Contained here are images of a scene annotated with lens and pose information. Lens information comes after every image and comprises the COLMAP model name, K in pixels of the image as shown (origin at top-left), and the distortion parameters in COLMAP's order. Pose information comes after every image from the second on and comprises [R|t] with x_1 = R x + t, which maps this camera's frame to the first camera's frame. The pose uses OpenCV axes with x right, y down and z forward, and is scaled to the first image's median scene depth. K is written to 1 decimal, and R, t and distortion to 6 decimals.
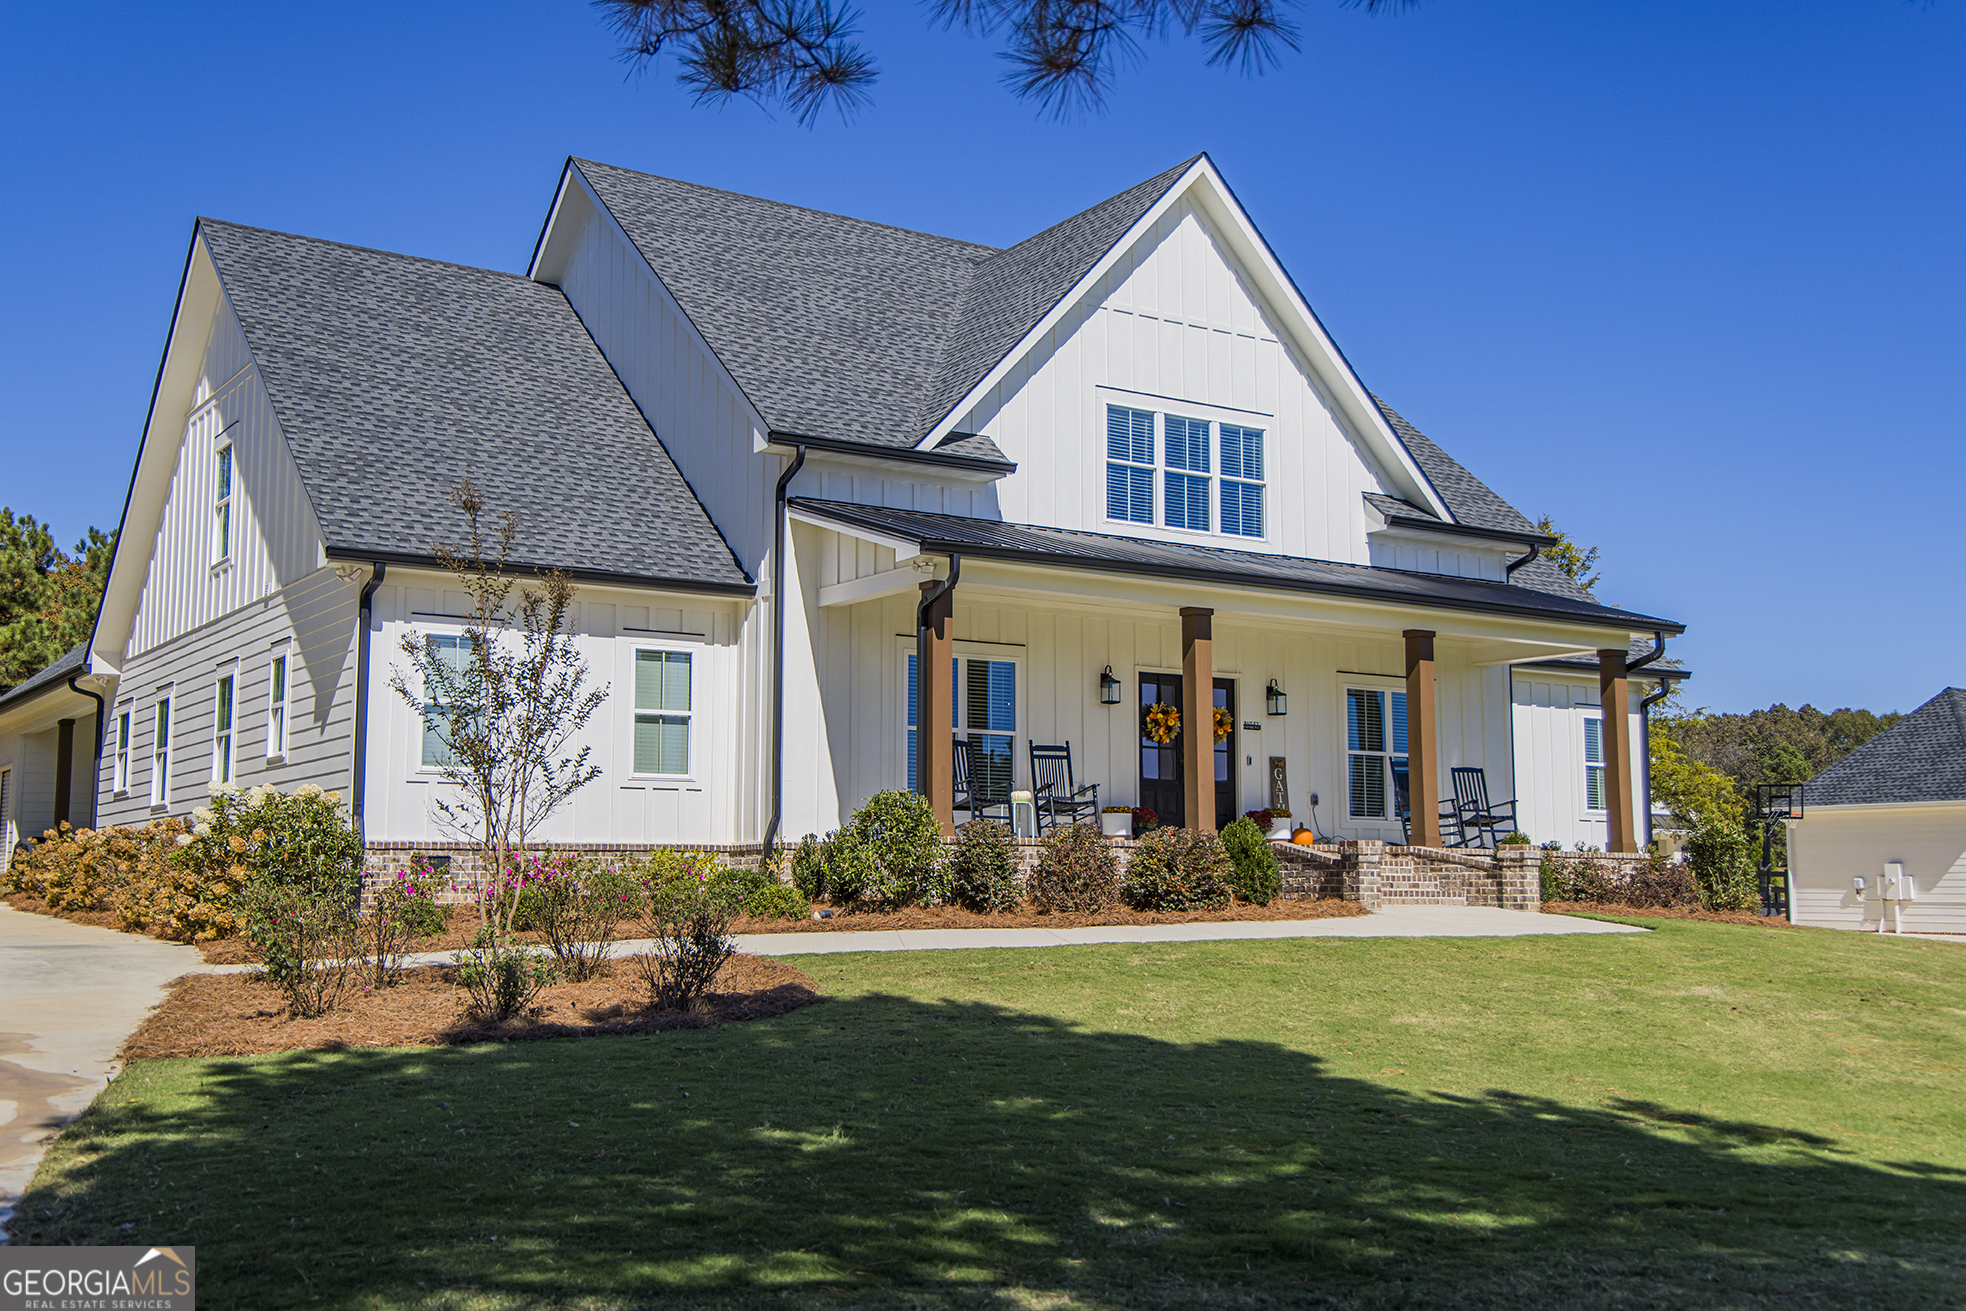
lens RADIAL K [[2042.3, 0, 983.0], [0, 2042.3, 655.5], [0, 0, 1]] dist [0.152722, 0.003281]
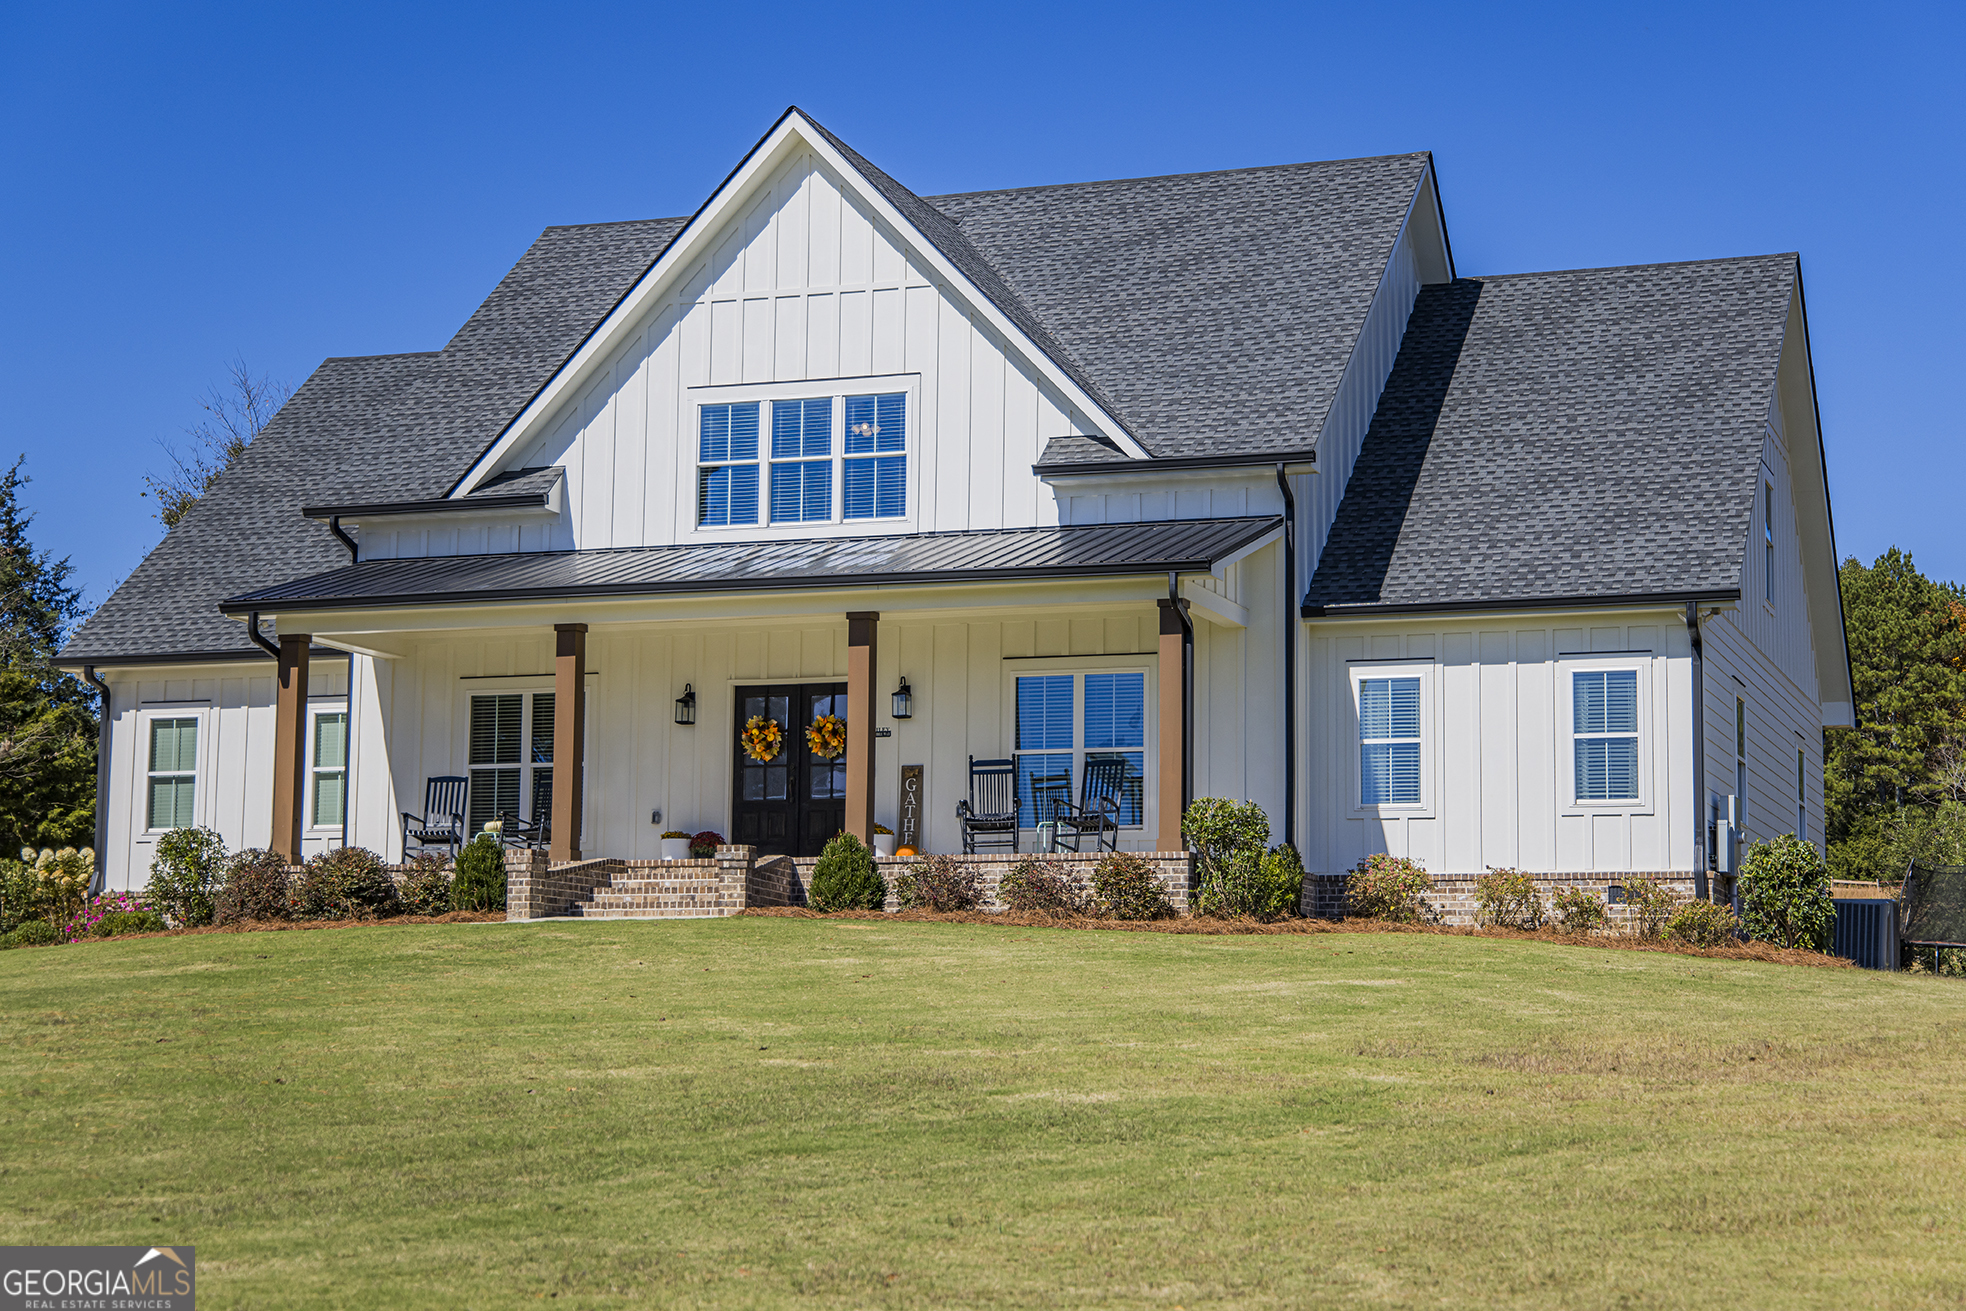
lens RADIAL K [[3416.6, 0, 983.0], [0, 3416.6, 655.5], [0, 0, 1]] dist [0.088334, 0.050344]
pose [[0.600310, -0.097267, -0.793831, 1.355881], [0.084776, 0.994724, -0.057773, 0.091880], [0.795262, -0.032616, 0.605388, 0.149782]]
